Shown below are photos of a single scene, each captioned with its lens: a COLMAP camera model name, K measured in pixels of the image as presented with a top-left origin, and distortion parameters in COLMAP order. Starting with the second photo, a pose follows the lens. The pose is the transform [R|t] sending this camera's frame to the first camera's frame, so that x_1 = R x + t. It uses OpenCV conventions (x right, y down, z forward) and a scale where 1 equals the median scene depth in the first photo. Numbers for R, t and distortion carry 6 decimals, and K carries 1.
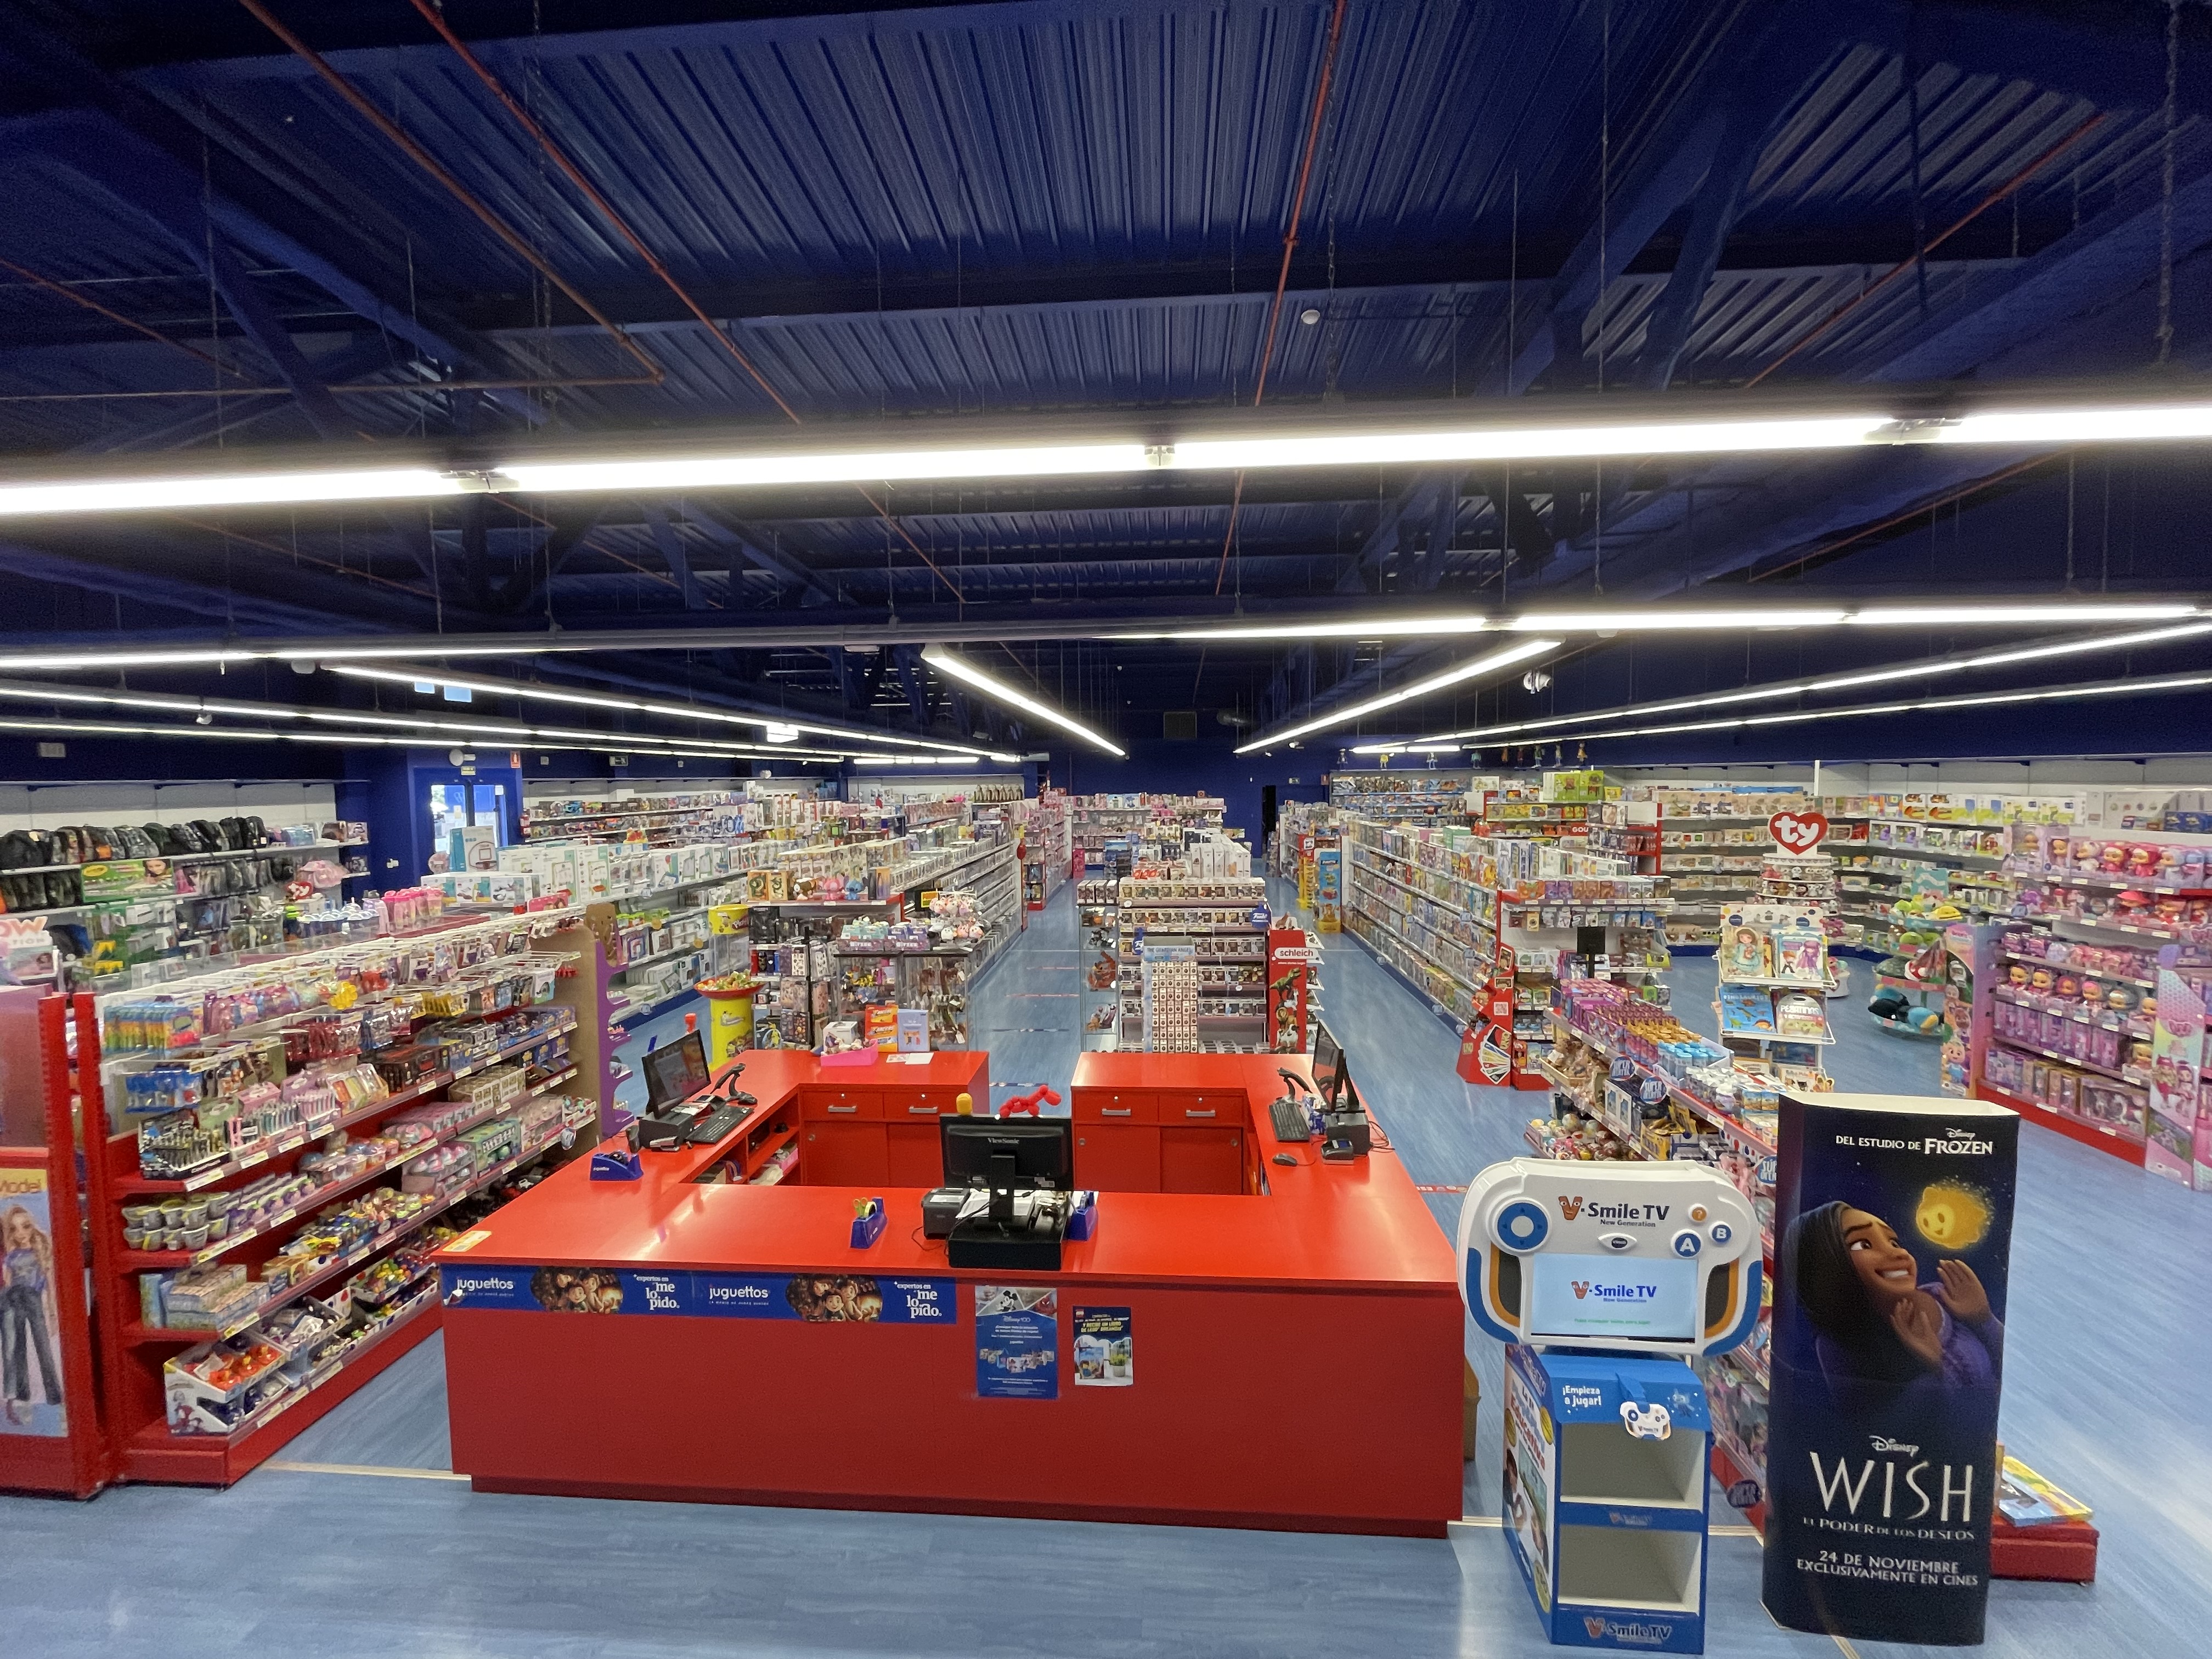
lens RADIAL K [[894.2, 0, 1106.2], [0, 894.2, 831.4], [0, 0, 1]] dist [-0.003280, -0.000014]
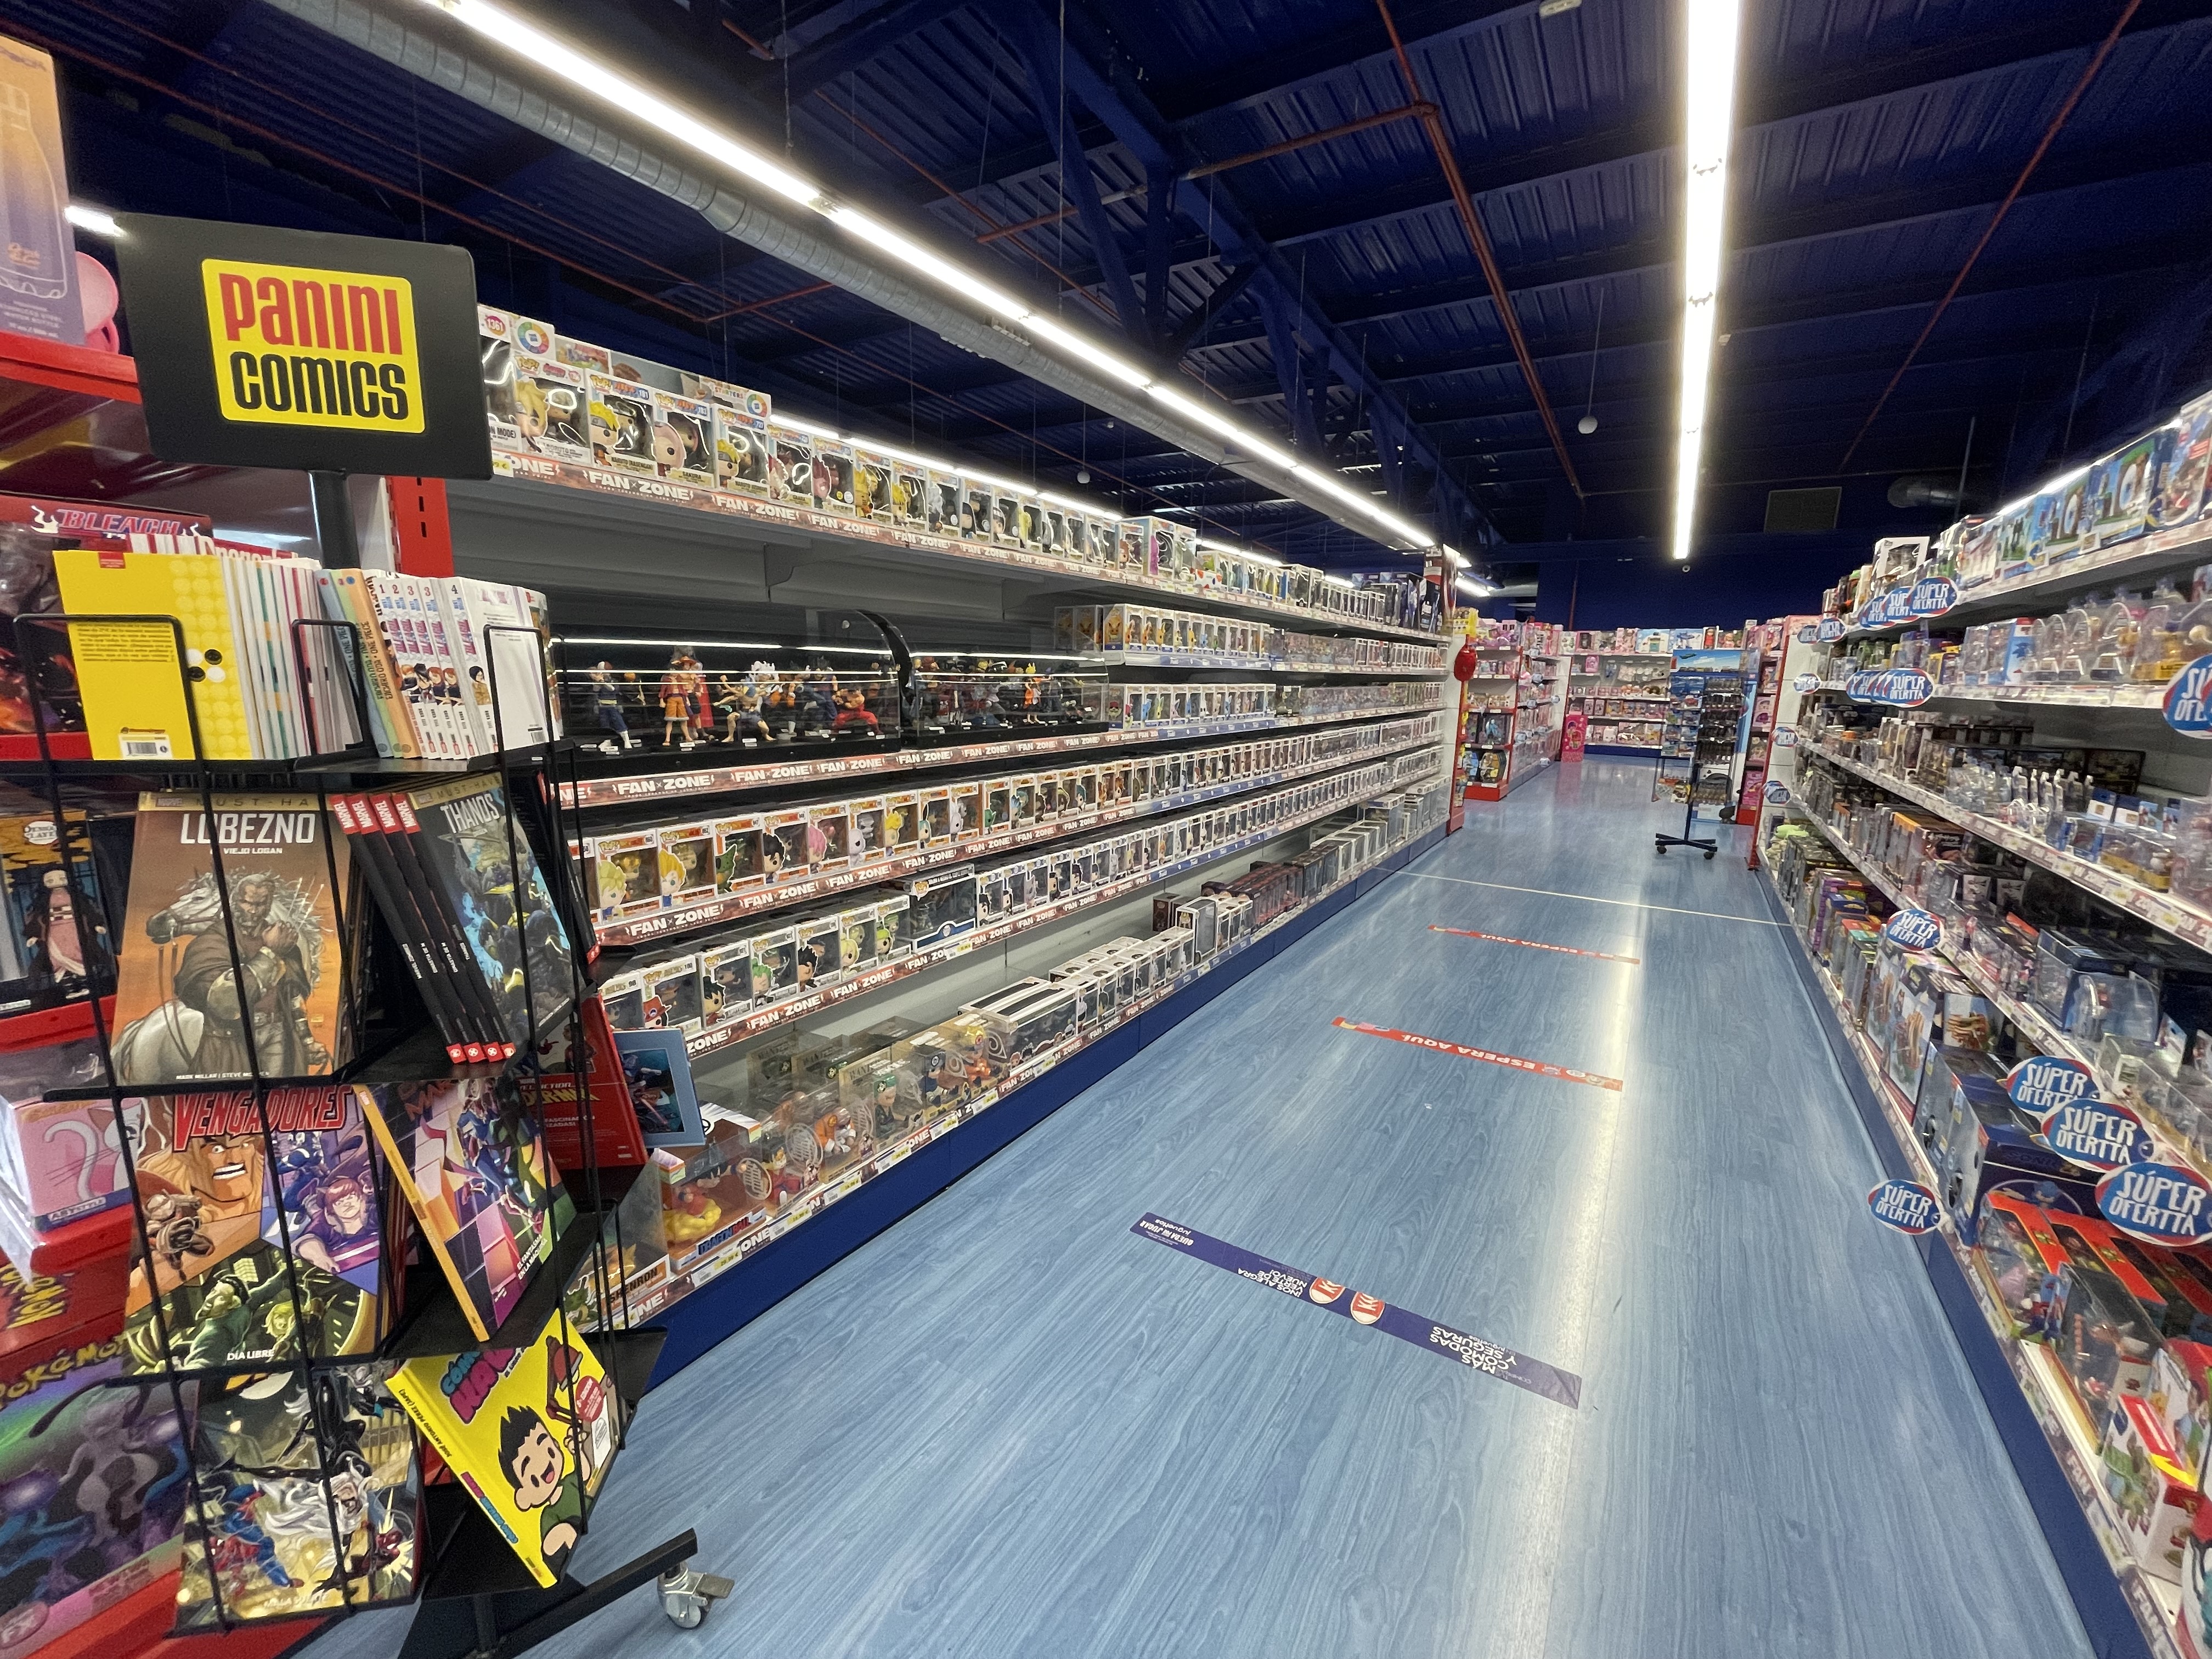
lens RADIAL K [[894.2, 0, 1106.6], [0, 894.2, 832.6], [0, 0, 1]] dist [-0.003280, -0.000014]
pose [[0.878951, 0.115928, -0.462608, -0.065545], [-0.060567, 0.989286, 0.132836, 0.115293], [0.473051, -0.088738, 0.876555, 0.977689]]
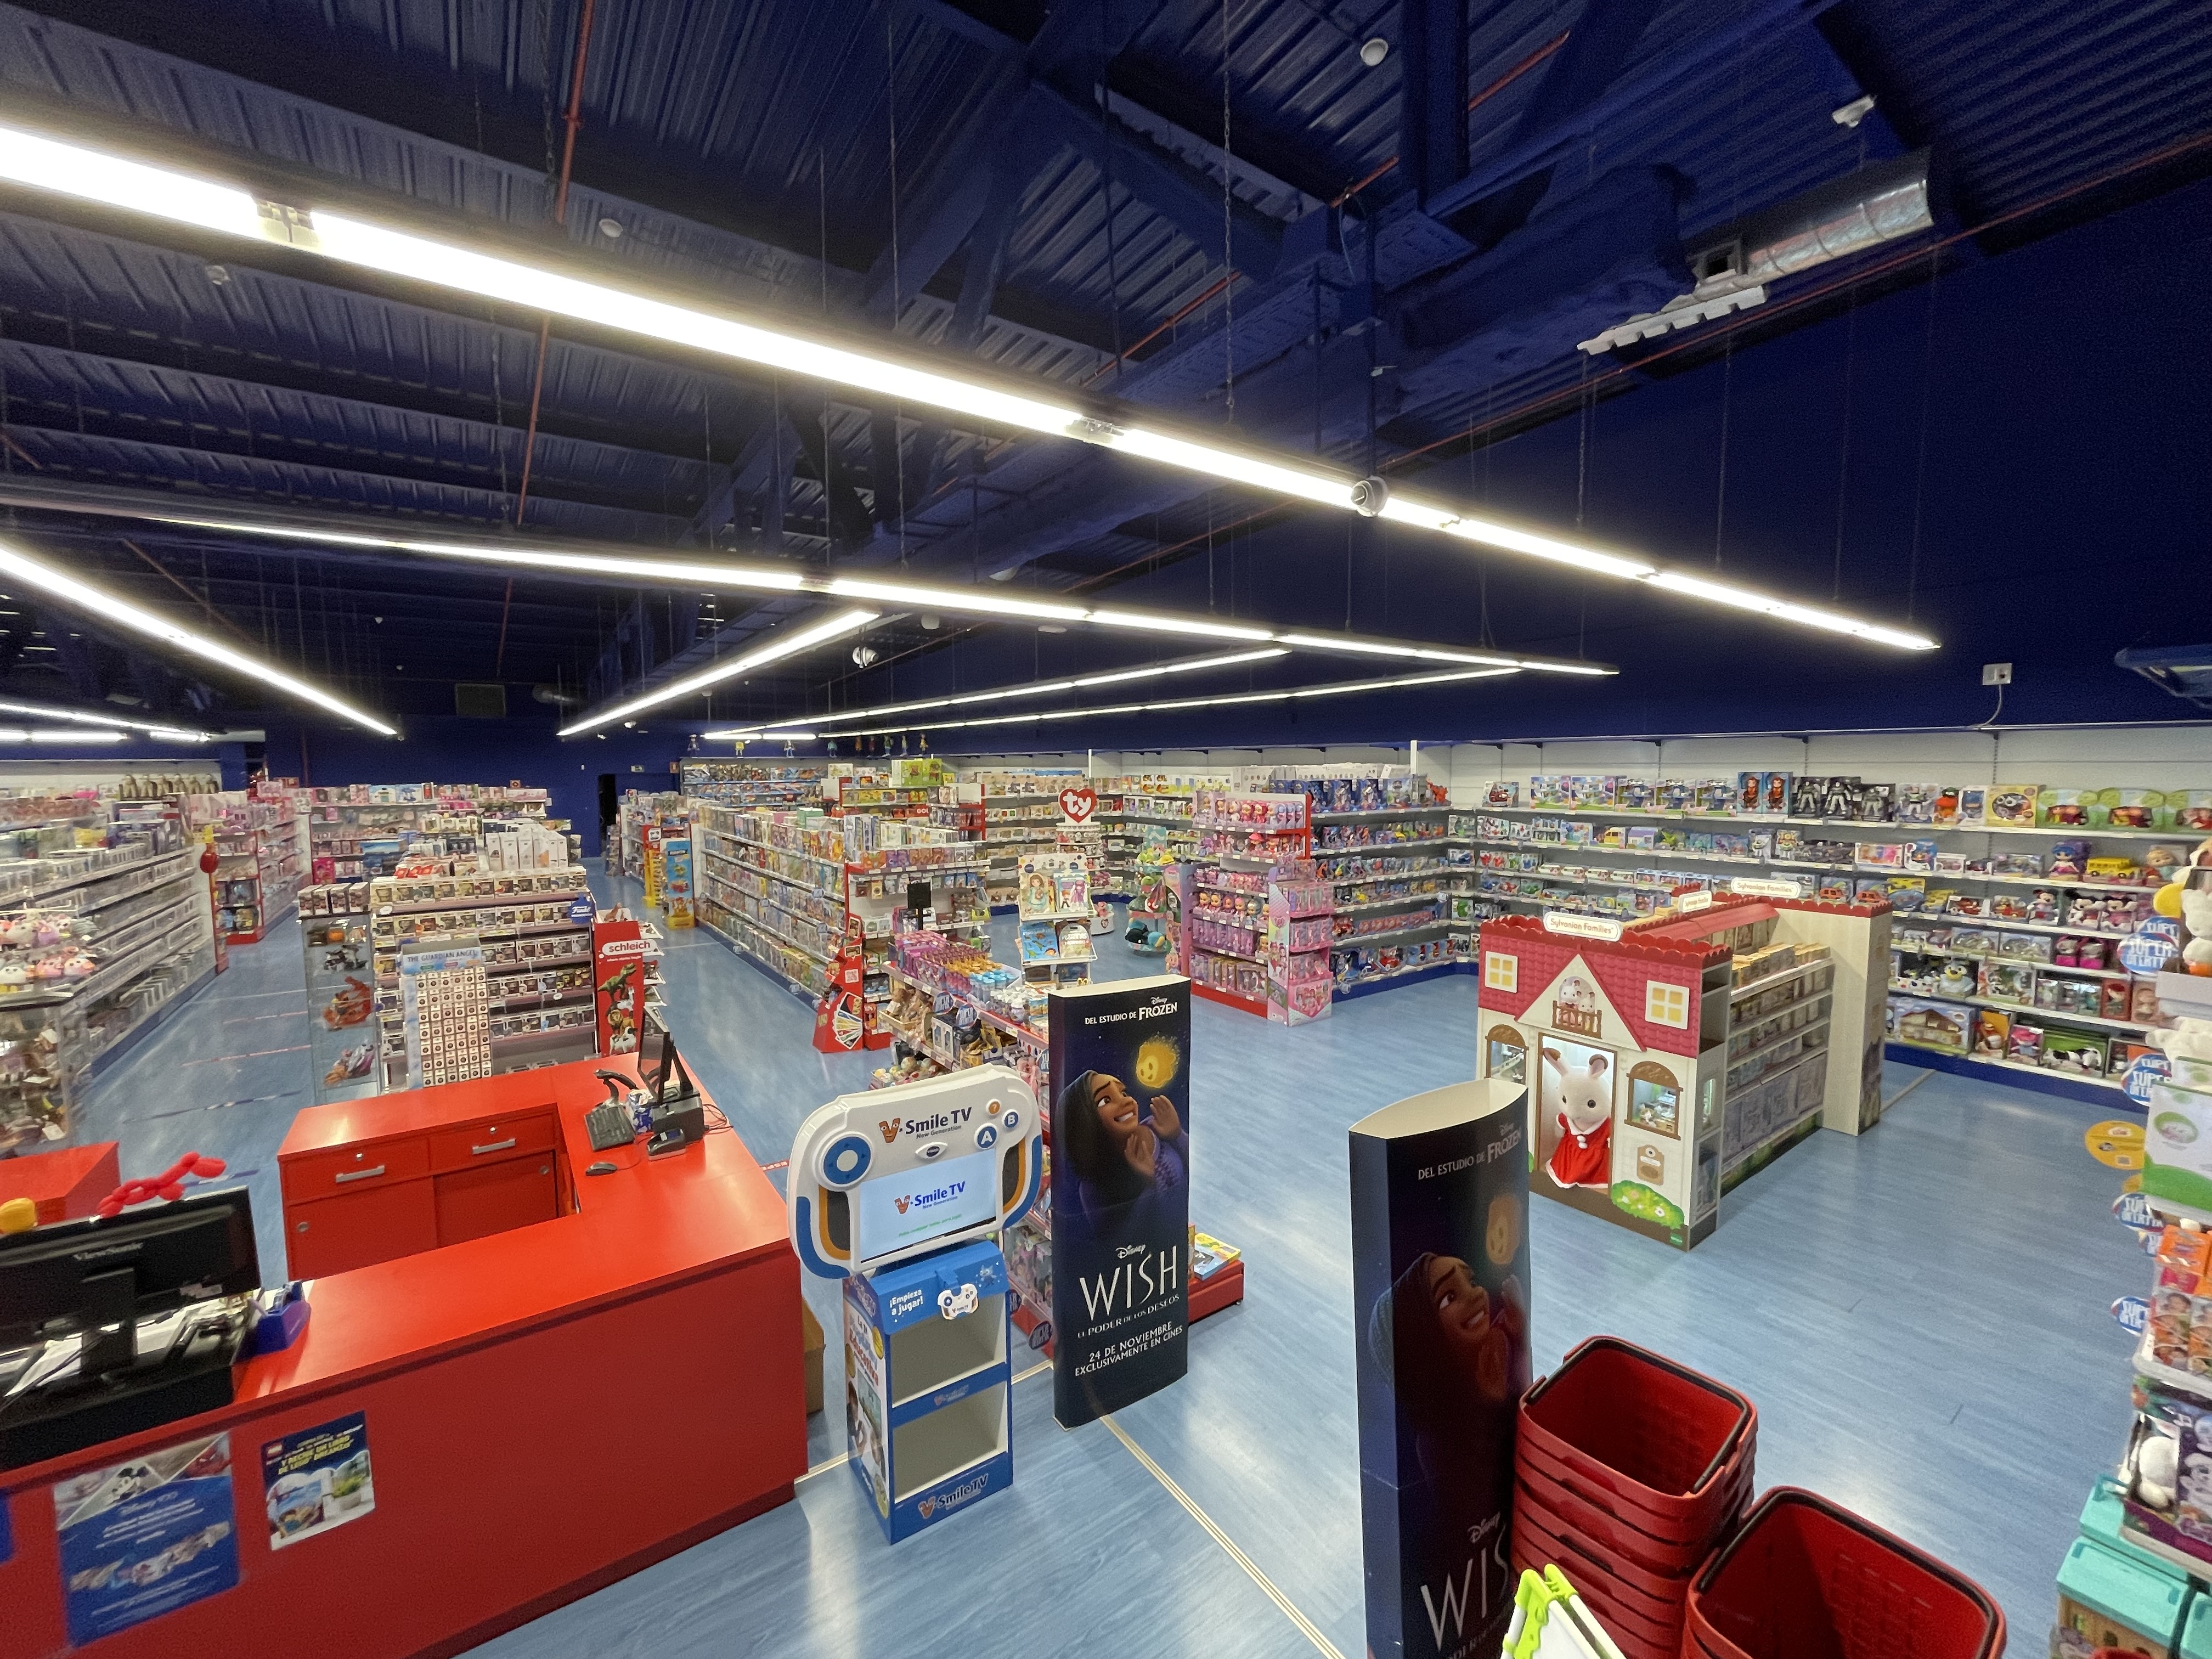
lens RADIAL K [[894.2, 0, 1109.4], [0, 894.2, 832.3], [0, 0, 1]] dist [-0.003280, -0.000014]
pose [[0.774111, -0.041852, 0.631665, 0.024197], [0.036606, 0.999102, 0.021336, 0.019949], [-0.631991, 0.006606, 0.774948, 0.004637]]
